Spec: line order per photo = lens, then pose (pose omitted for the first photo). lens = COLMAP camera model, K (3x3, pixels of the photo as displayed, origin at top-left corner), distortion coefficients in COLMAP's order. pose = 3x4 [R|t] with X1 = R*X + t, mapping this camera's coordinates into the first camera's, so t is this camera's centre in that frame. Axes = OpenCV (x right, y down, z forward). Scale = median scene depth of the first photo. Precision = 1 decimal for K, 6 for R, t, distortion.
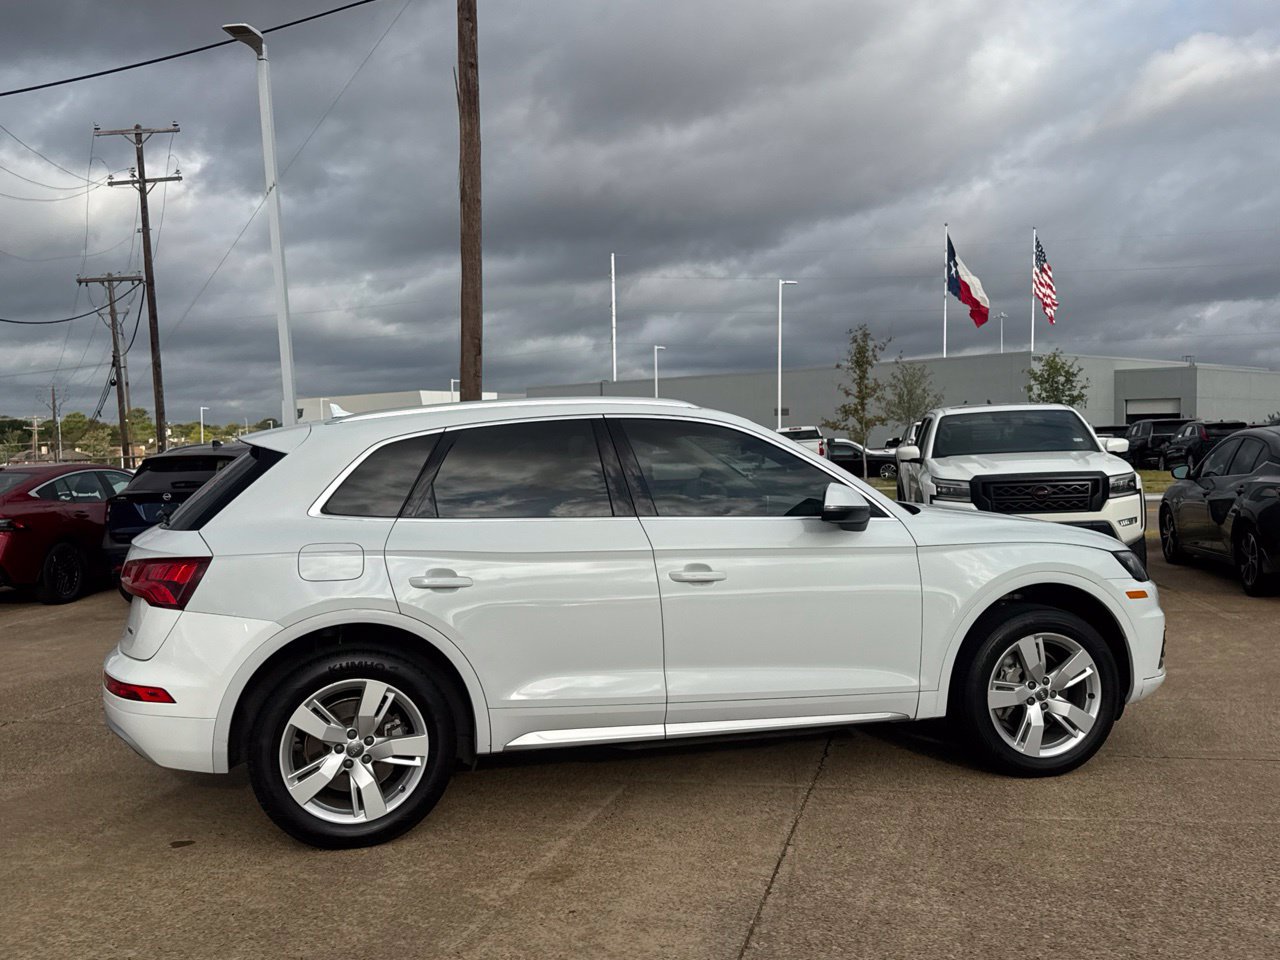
lens RADIAL K [[1212.3, 0, 637.4], [0, 1212.3, 499.8], [0, 0, 1]] dist [0.053474, 0.000000]
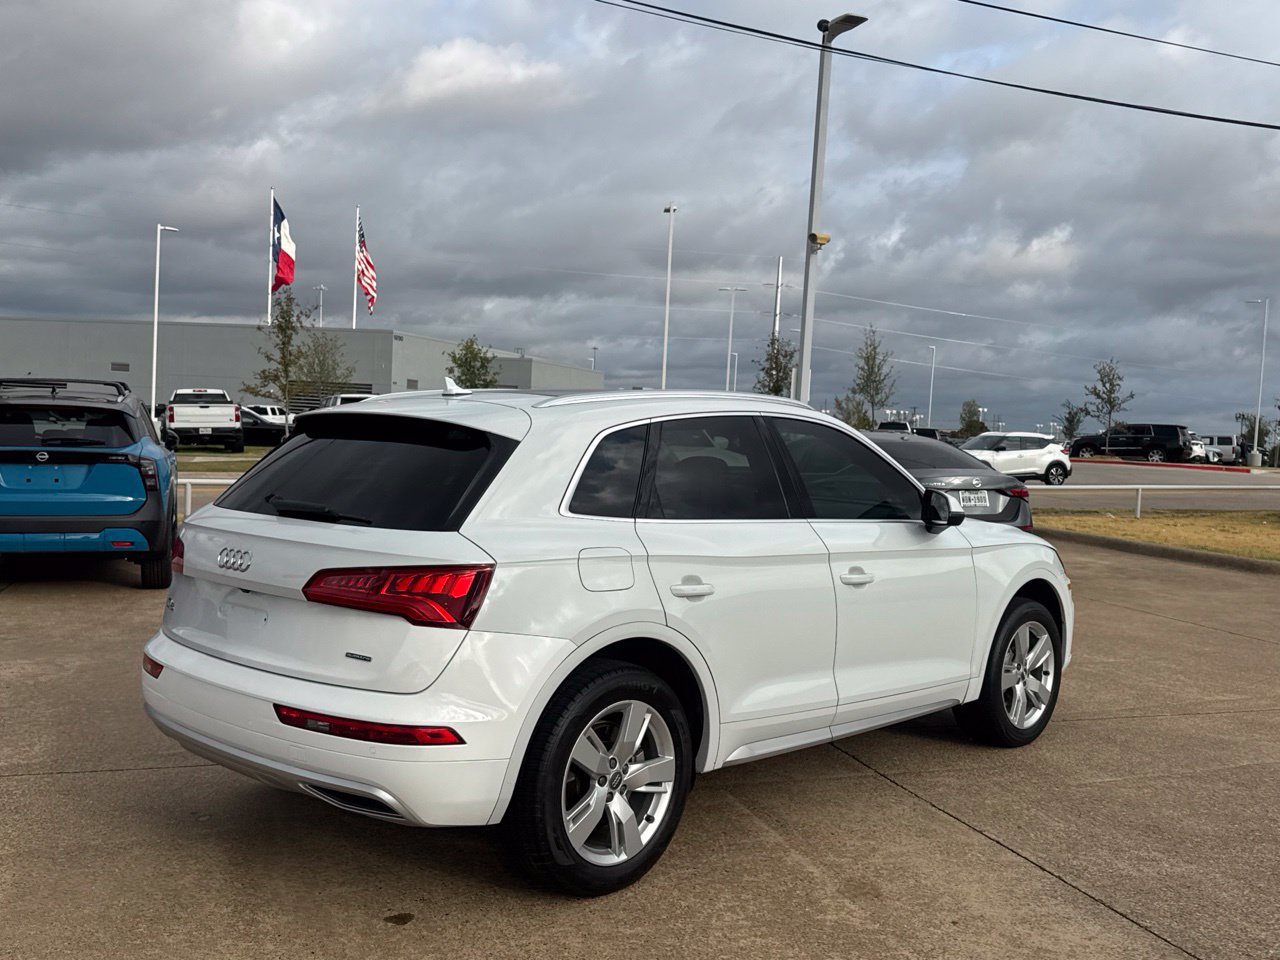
lens RADIAL K [[1212.3, 0, 633.5], [0, 1212.3, 491.9], [0, 0, 1]] dist [0.053474, 0.000000]
pose [[0.849957, 0.025088, 0.526255, -0.631456], [-0.035179, 0.999339, 0.009177, -0.012357], [-0.525677, -0.026313, 0.850277, 0.225107]]
